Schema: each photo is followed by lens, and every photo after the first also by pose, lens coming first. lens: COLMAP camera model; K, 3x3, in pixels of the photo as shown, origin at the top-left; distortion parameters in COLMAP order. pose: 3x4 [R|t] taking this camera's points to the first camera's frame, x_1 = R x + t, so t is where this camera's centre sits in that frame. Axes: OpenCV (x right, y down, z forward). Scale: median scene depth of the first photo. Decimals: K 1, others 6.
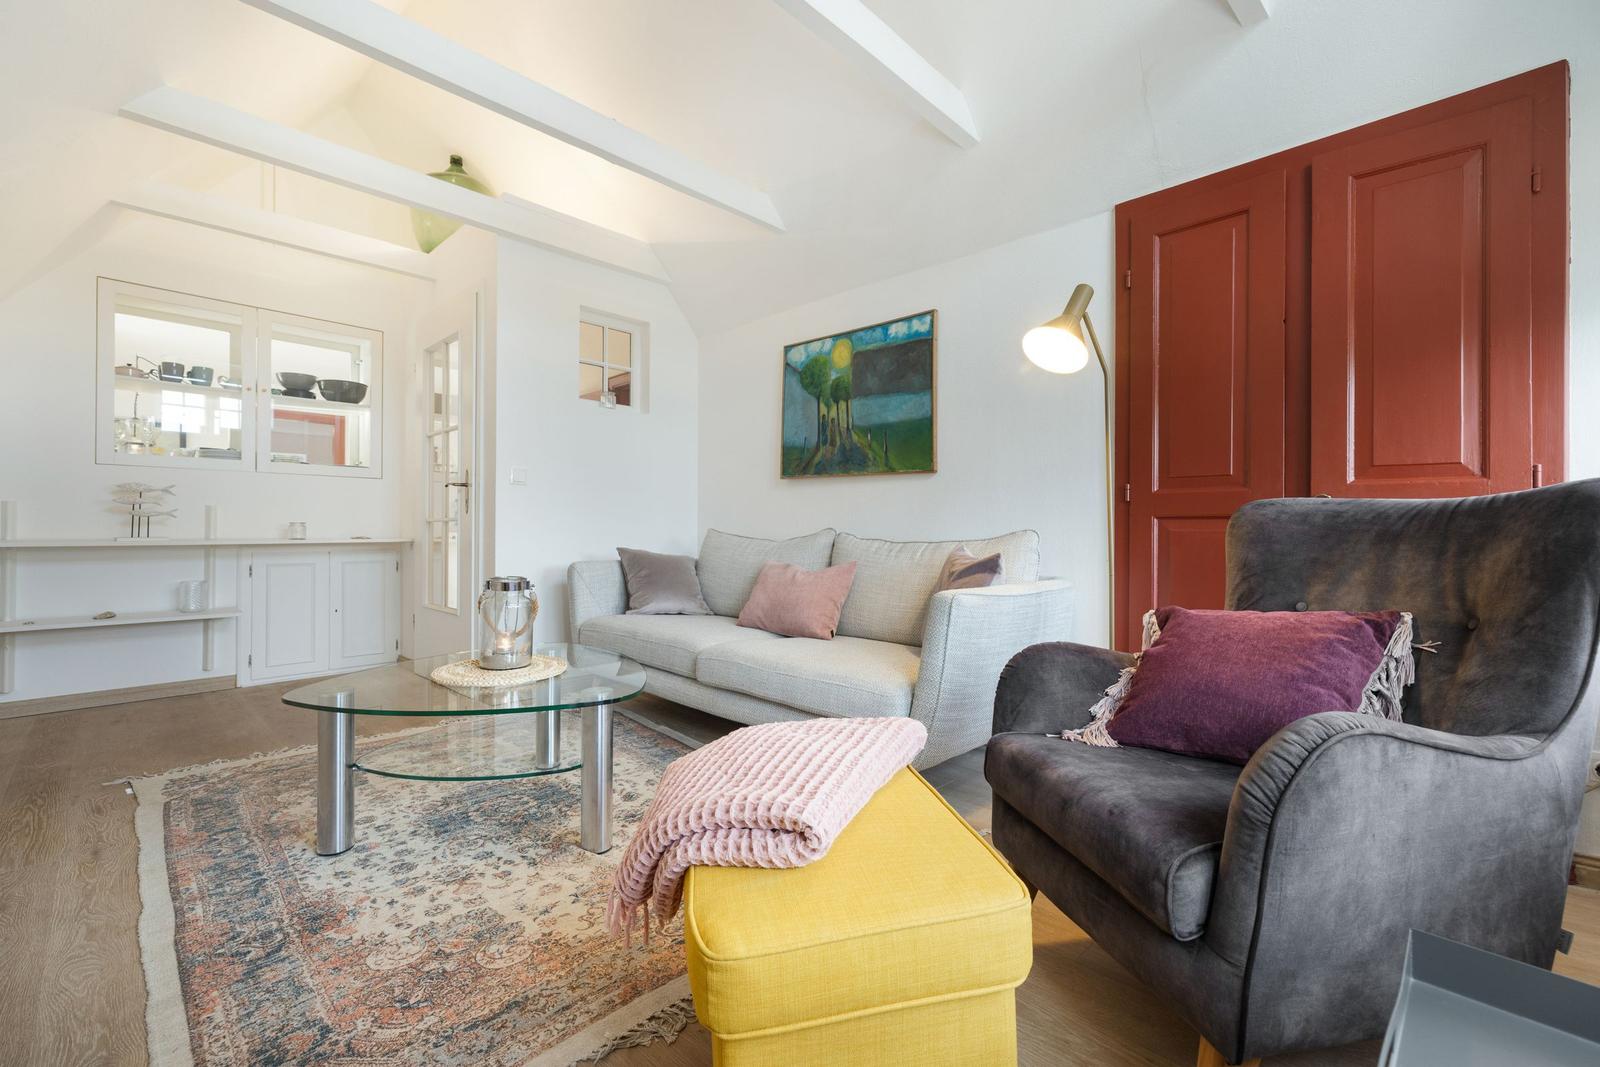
lens RADIAL K [[677.9, 0, 804.6], [0, 677.9, 538.6], [0, 0, 1]] dist [0.004103, 0.000183]
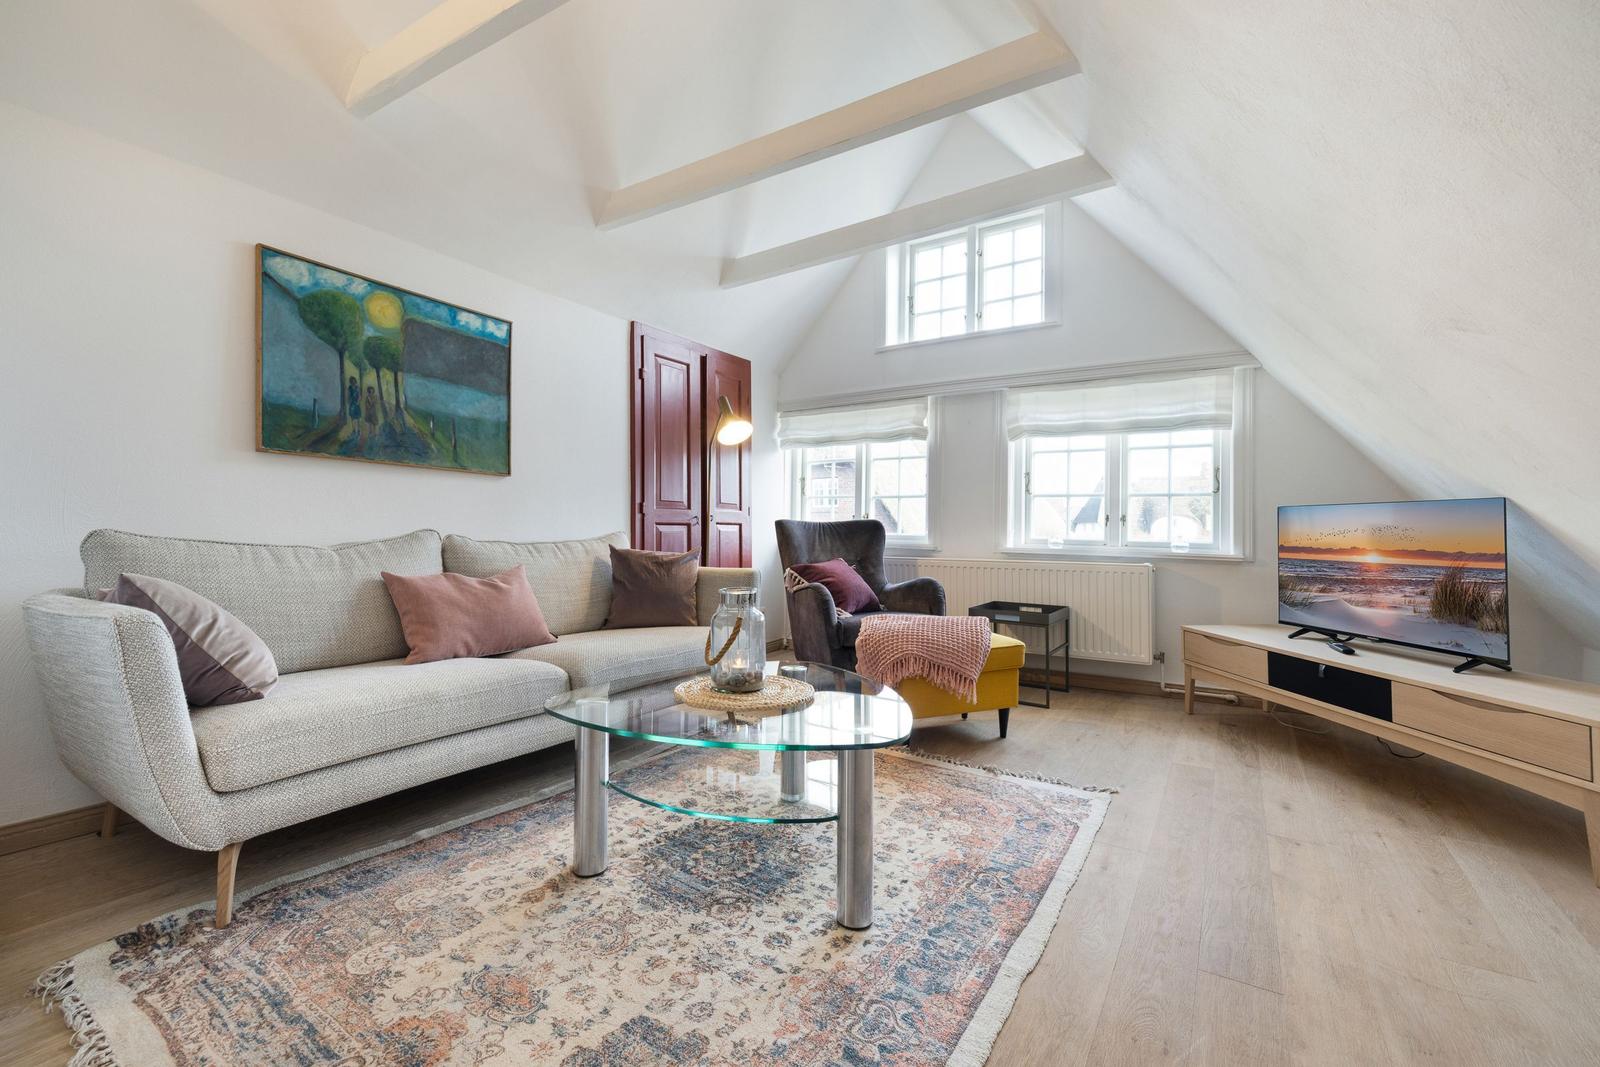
lens RADIAL K [[677.9, 0, 811.7], [0, 677.9, 525.8], [0, 0, 1]] dist [0.004103, 0.000183]
pose [[-0.212137, 0.001324, 0.977239, -0.907652], [0.006444, 0.999979, 0.000044, -0.017325], [-0.977219, 0.006307, -0.212141, 0.744514]]
